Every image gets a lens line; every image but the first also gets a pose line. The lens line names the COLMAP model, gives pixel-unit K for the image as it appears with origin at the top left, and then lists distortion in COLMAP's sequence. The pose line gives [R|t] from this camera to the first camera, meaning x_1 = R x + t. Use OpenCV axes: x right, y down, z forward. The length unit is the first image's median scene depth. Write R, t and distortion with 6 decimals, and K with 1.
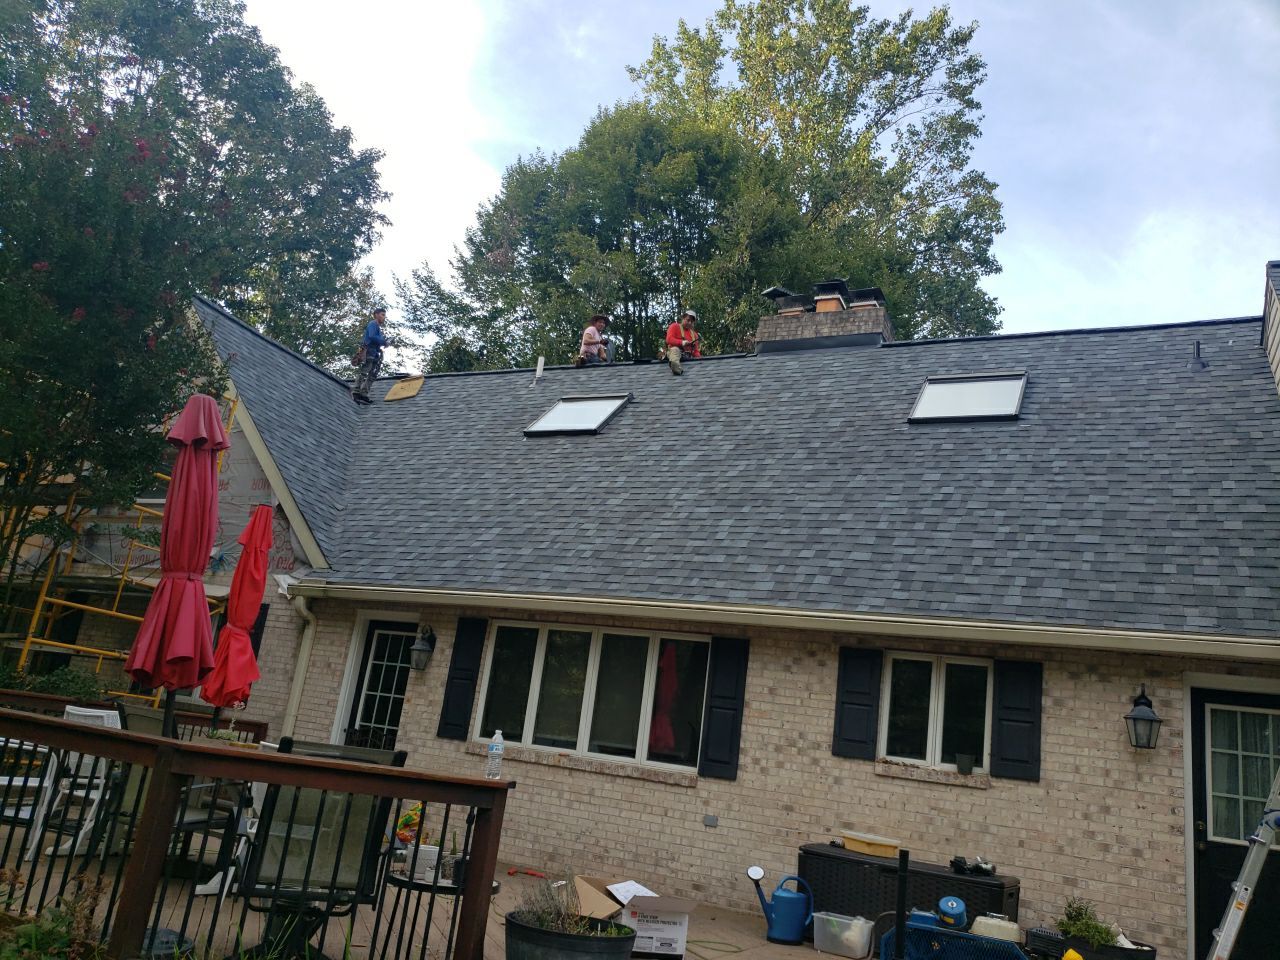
lens RADIAL K [[992.0, 0, 642.5], [0, 992.0, 478.0], [0, 0, 1]] dist [0.011229, 0.003589]
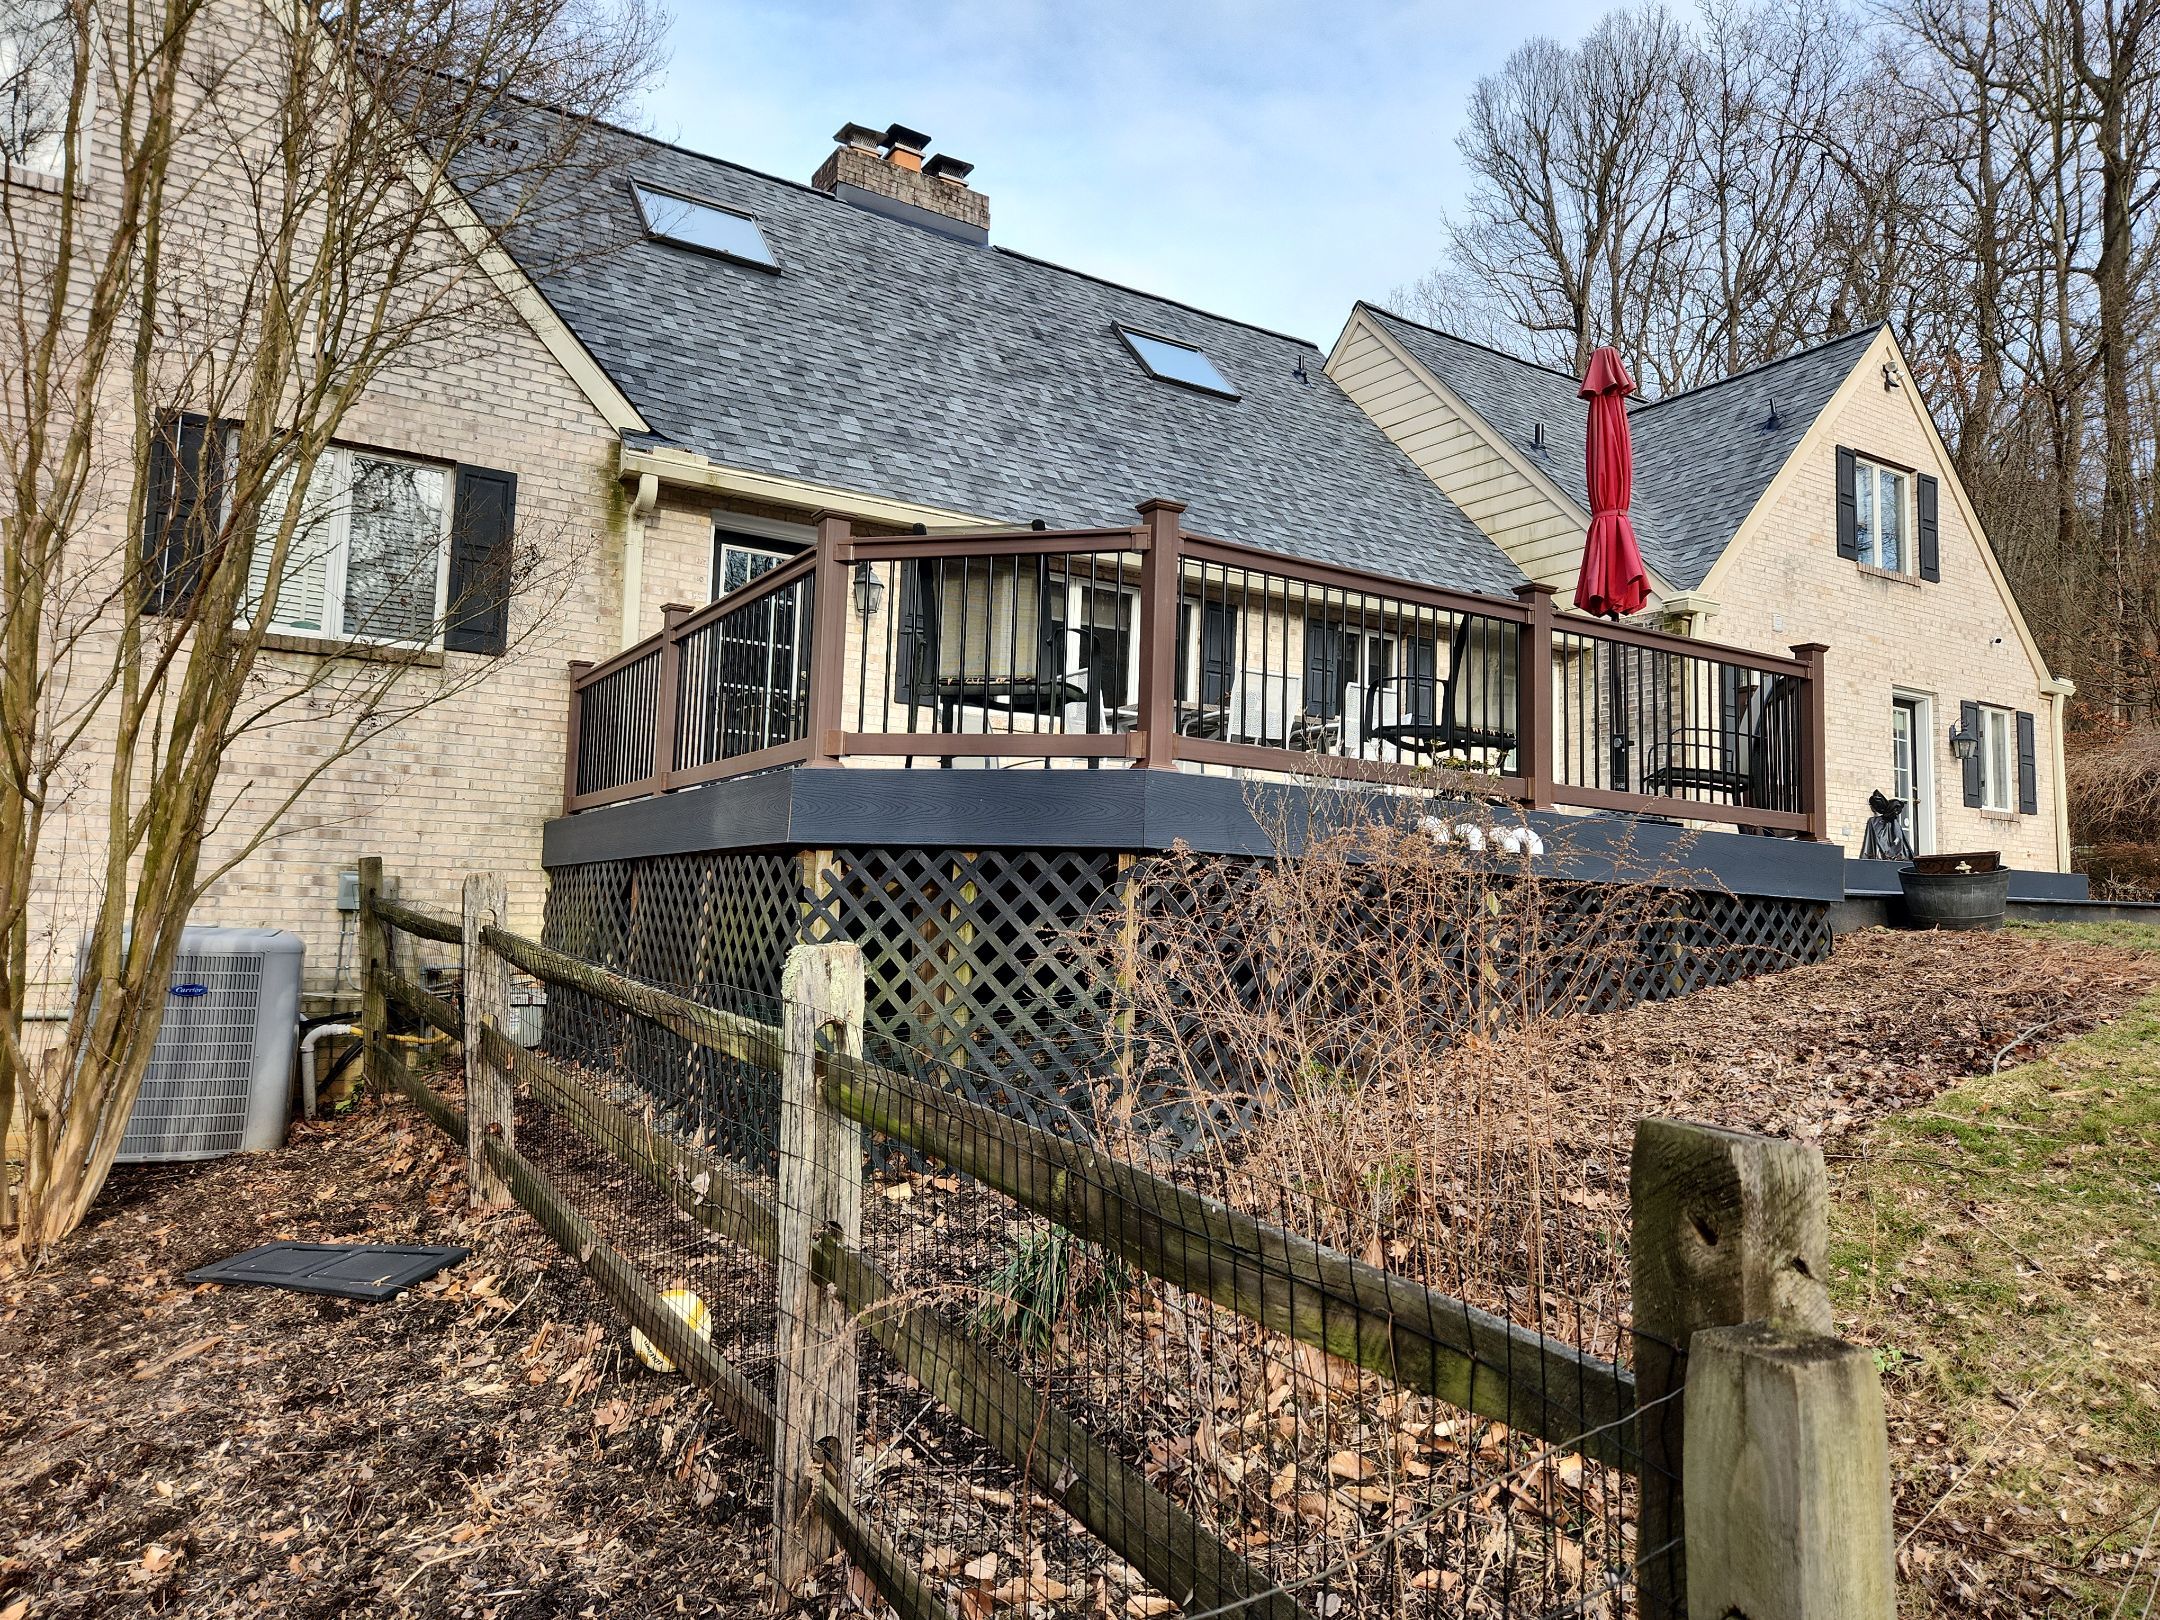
lens RADIAL K [[1498.9, 0, 1080.0], [0, 1498.9, 810.0], [0, 0, 1]] dist [0.042040, -0.000022]
pose [[0.525362, -0.047172, 0.849570, -1.268454], [-0.188904, 0.967079, 0.170511, 0.139292], [-0.829645, -0.250067, 0.499156, 0.344819]]
